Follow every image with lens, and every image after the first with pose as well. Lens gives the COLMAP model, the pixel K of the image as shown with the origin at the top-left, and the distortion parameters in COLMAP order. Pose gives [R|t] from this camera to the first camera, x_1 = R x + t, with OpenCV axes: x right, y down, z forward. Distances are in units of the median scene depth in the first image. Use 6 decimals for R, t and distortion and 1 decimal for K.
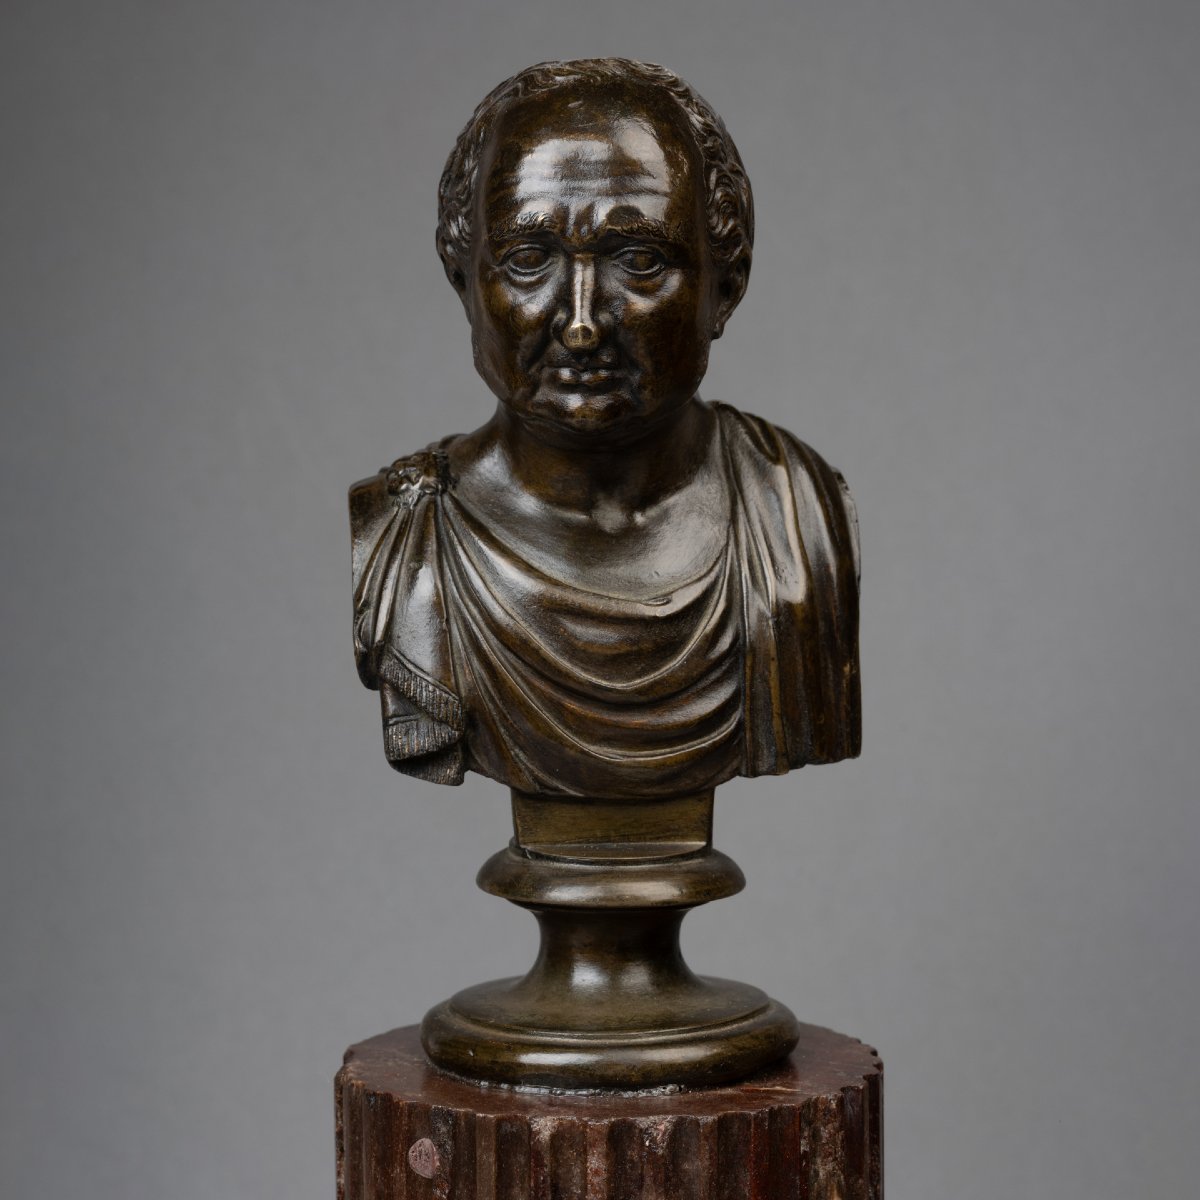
lens RADIAL K [[4260.7, 0, 600.0], [0, 4260.7, 600.0], [0, 0, 1]] dist [0.235598, 1.896361]
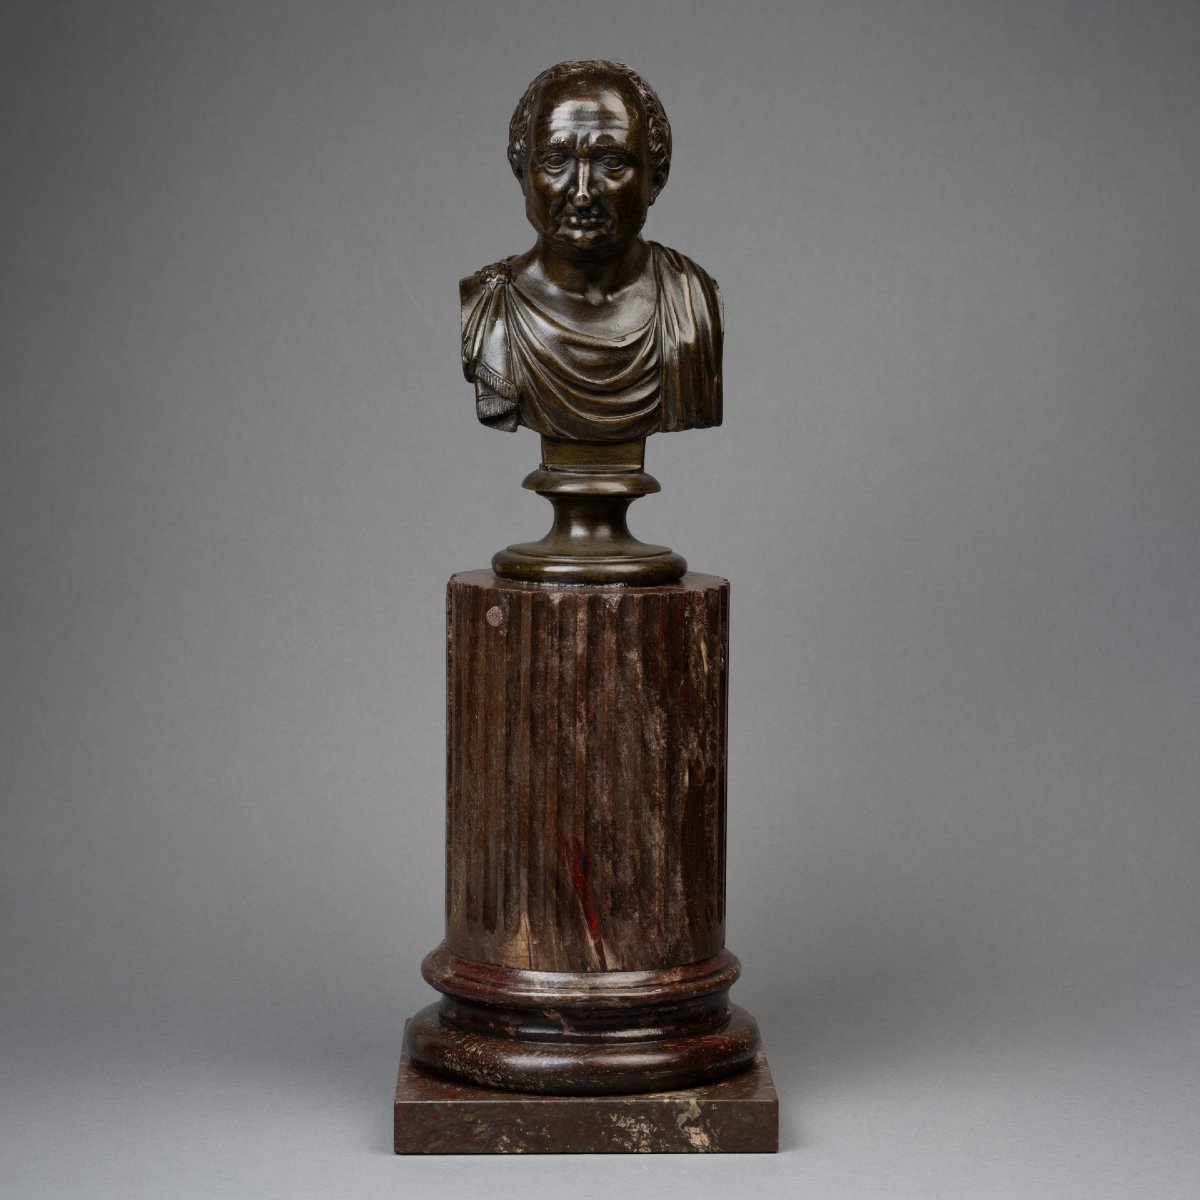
lens RADIAL K [[4058.0, 0, 600.0], [0, 4058.0, 600.0], [0, 0, 1]] dist [0.162791, 1.691431]
pose [[0.999784, 0.019366, 0.007585, -0.006651], [-0.019379, 0.999811, 0.001709, 0.116848], [-0.007550, -0.001855, 0.999970, -0.860446]]
